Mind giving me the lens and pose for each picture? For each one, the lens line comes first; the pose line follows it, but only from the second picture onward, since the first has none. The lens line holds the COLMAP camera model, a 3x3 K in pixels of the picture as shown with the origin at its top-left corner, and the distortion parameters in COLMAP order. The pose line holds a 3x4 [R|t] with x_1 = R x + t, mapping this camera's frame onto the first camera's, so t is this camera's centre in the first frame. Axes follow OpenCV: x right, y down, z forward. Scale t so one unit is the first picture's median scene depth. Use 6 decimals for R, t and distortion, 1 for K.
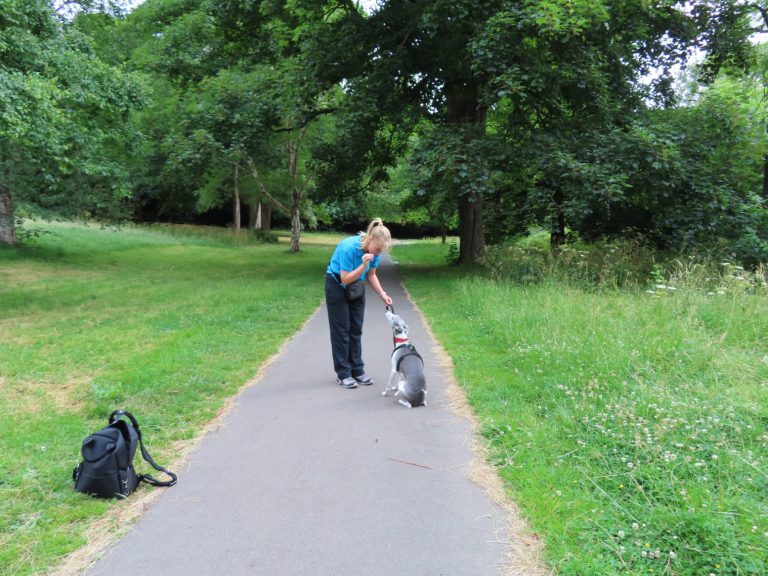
lens RADIAL K [[539.5, 0, 389.5], [0, 539.5, 303.7], [0, 0, 1]] dist [-0.001155, -0.000441]
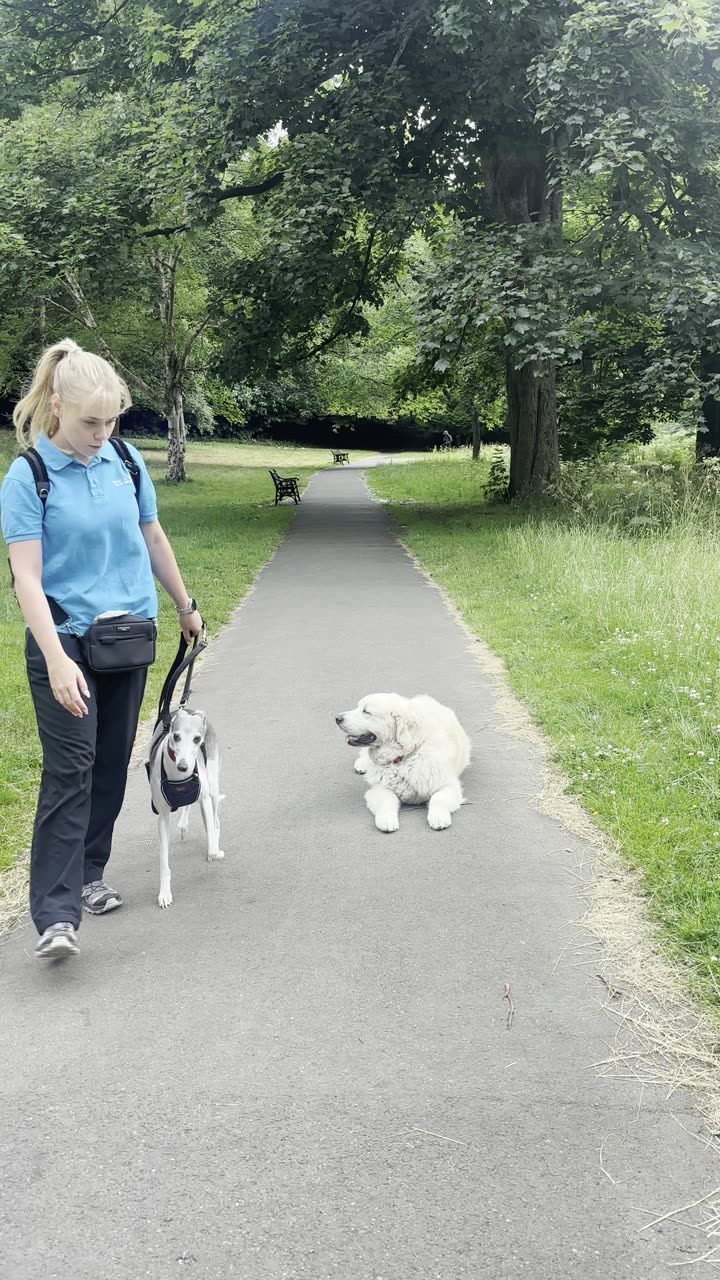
lens RADIAL K [[1111.2, 0, 360.0], [0, 1111.2, 640.0], [0, 0, 1]] dist [0.217550, -0.312265]
pose [[0.999875, -0.015493, -0.003303, -0.010892], [0.015631, 0.998773, 0.046987, 0.006186], [0.002571, -0.047032, 0.998890, -0.063548]]
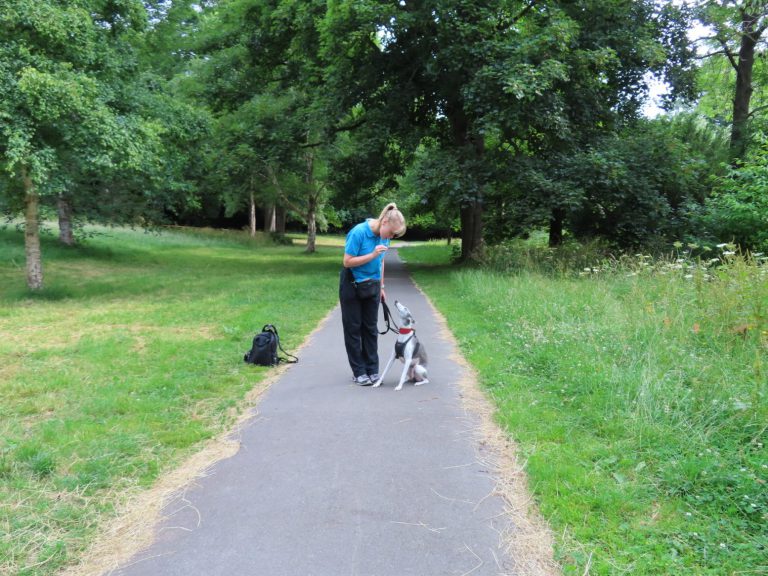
lens RADIAL K [[539.5, 0, 389.5], [0, 539.5, 303.7], [0, 0, 1]] dist [-0.001155, -0.000441]
pose [[0.999924, -0.000085, -0.012303, -0.006818], [0.000025, 0.999988, -0.004839, 0.021291], [0.012303, 0.004838, 0.999913, -0.149311]]
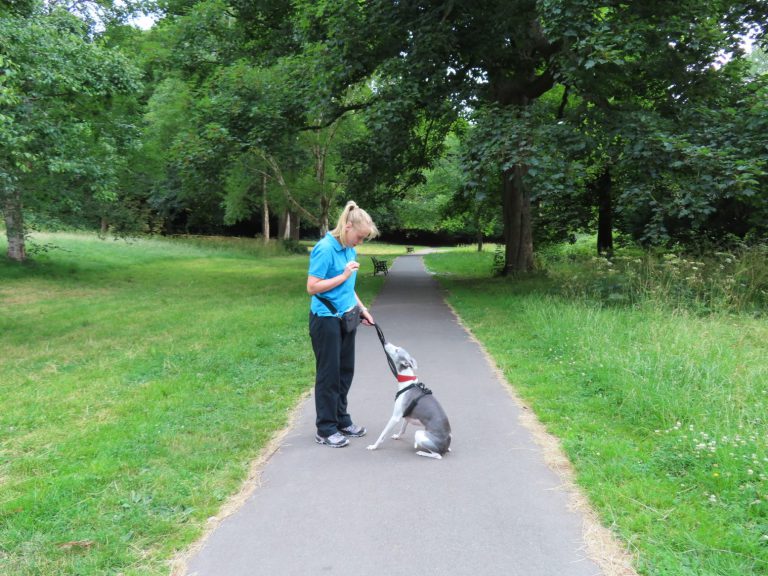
lens RADIAL K [[545.4, 0, 382.3], [0, 545.4, 289.4], [0, 0, 1]] dist [-0.015217, 0.008419]
pose [[0.997500, -0.011147, -0.069787, -0.013540], [0.008214, 0.999076, -0.042184, -0.016213], [0.070193, 0.041506, 0.996670, 0.109671]]
